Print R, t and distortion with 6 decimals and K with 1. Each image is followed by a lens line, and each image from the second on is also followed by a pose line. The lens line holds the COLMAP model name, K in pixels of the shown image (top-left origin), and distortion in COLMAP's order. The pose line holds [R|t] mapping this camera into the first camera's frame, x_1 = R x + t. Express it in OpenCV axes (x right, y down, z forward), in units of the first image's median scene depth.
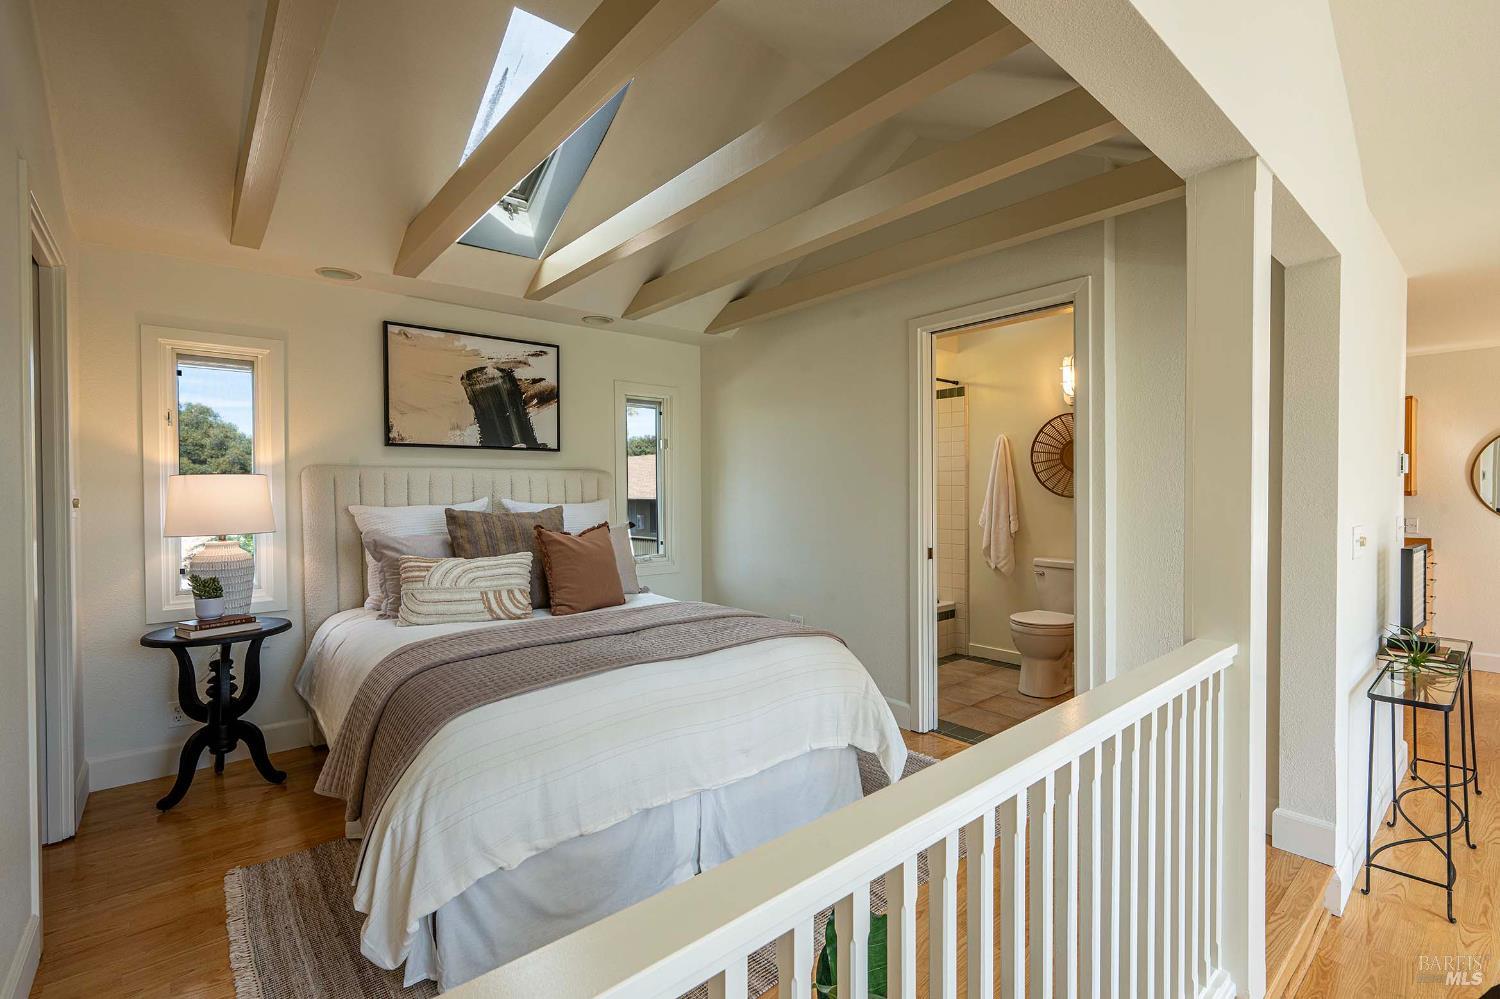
lens RADIAL K [[686.5, 0, 759.7], [0, 686.5, 495.5], [0, 0, 1]] dist [0.001362, 0.000144]
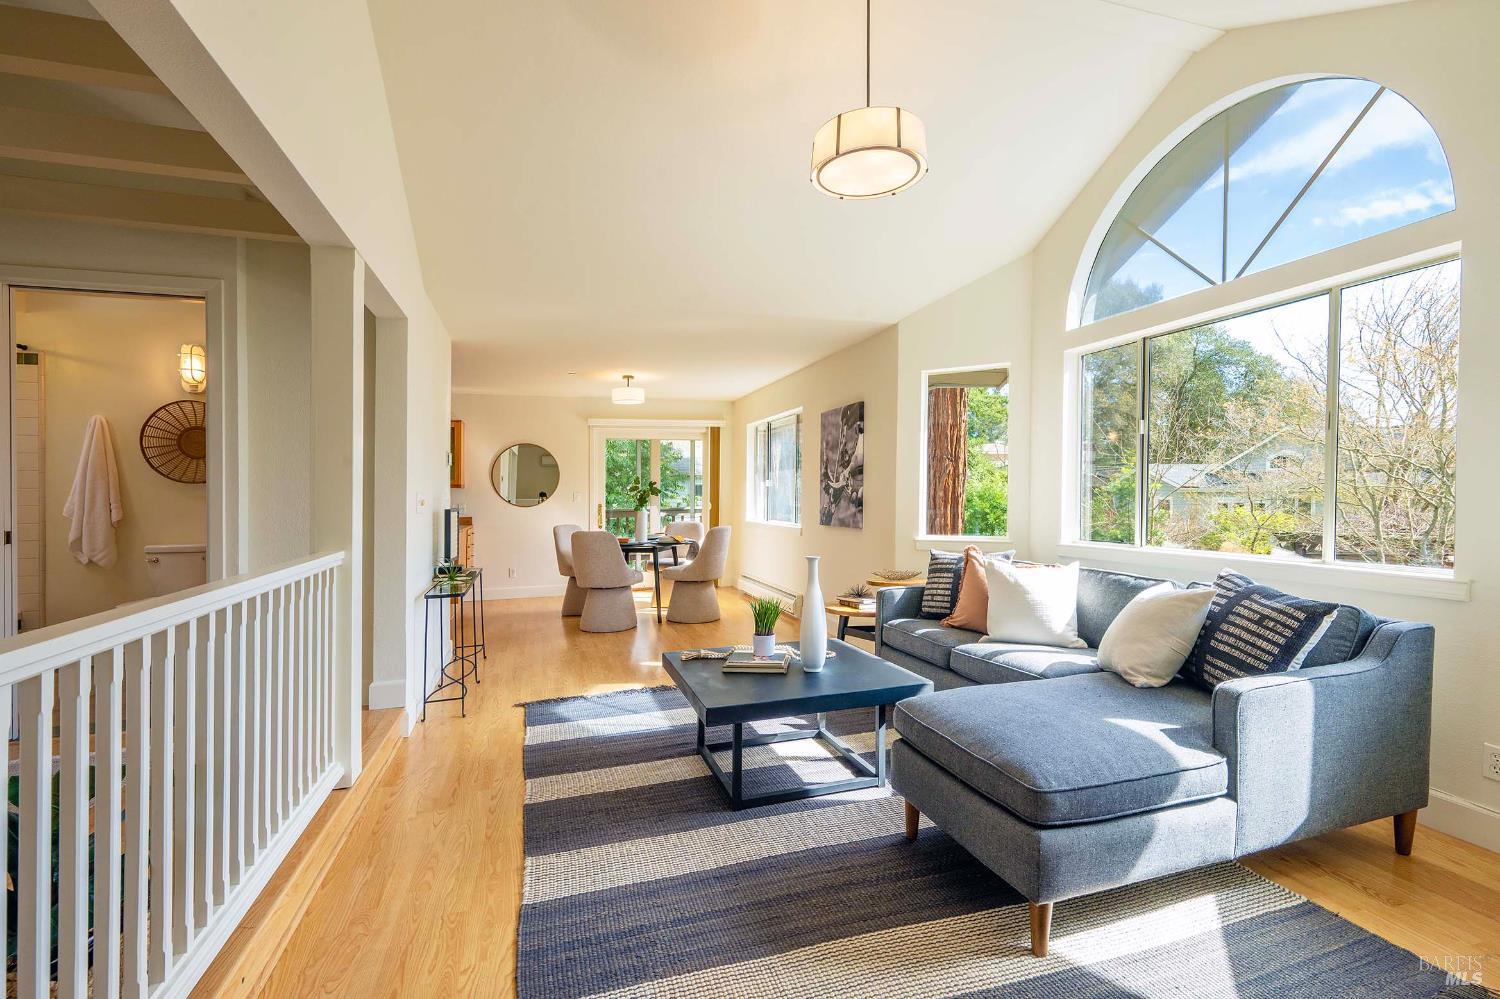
lens RADIAL K [[686.5, 0, 759.7], [0, 686.5, 495.5], [0, 0, 1]] dist [0.001362, 0.000144]
pose [[0.412751, 0.008615, 0.910803, -0.208867], [0.009838, 0.999855, -0.013916, 0.071993], [-0.910791, 0.014704, 0.412607, -0.312113]]
